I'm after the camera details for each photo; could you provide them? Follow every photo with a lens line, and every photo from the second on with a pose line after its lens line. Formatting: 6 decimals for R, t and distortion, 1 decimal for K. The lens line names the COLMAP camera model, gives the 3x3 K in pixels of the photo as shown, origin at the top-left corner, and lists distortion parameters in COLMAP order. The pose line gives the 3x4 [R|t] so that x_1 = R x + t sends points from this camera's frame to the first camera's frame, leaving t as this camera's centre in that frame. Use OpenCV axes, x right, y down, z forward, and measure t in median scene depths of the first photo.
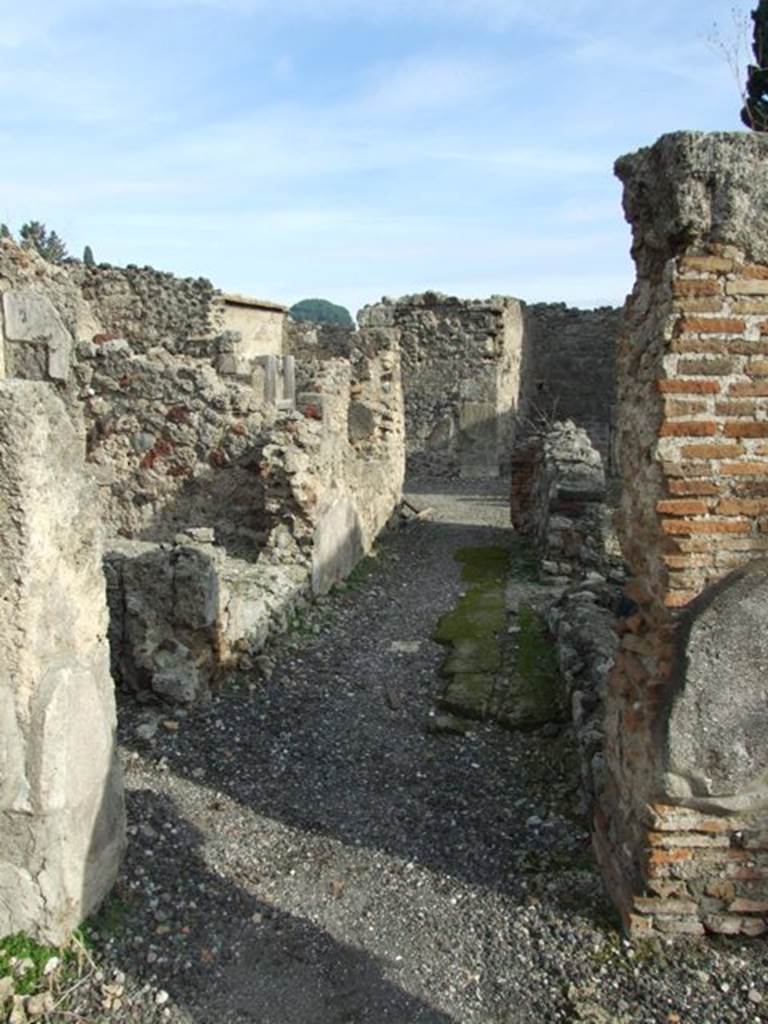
lens RADIAL K [[1192.1, 0, 384.2], [0, 1192.1, 511.5], [0, 0, 1]] dist [-0.009018, 0.000000]
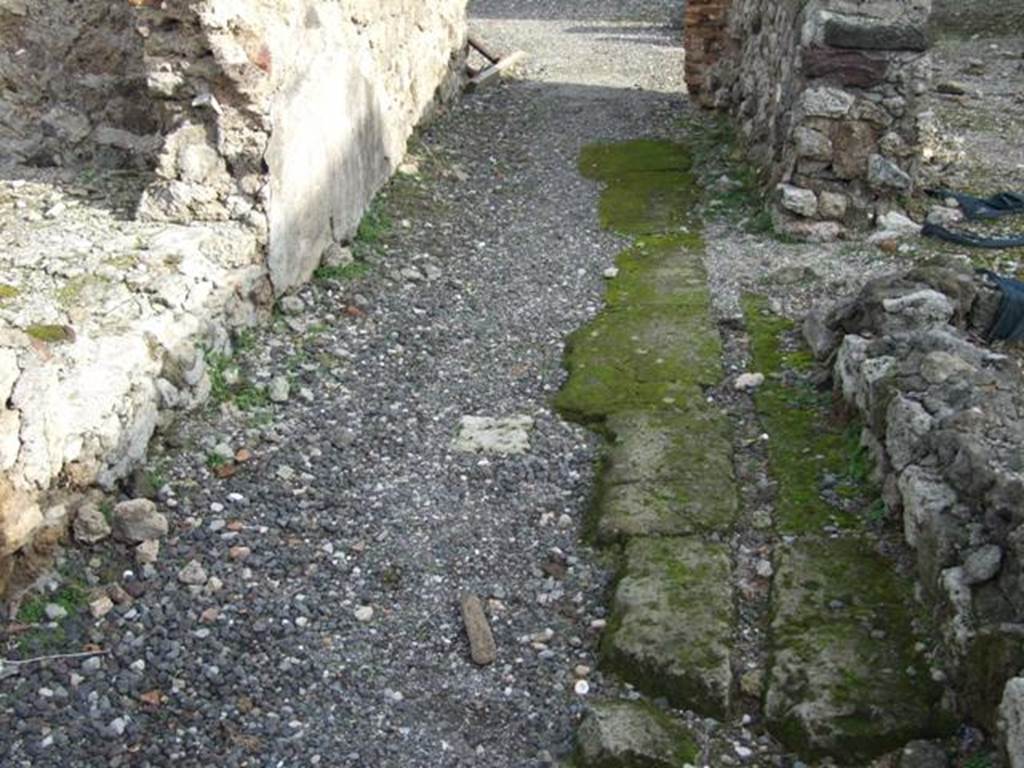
lens RADIAL K [[1192.1, 0, 490.7], [0, 1192.1, 393.8], [0, 0, 1]] dist [-0.009018, 0.000000]
pose [[0.998382, -0.028853, 0.048994, -0.003507], [0.012004, 0.949218, 0.314391, -0.029314], [-0.055577, -0.313294, 0.948028, 0.570126]]
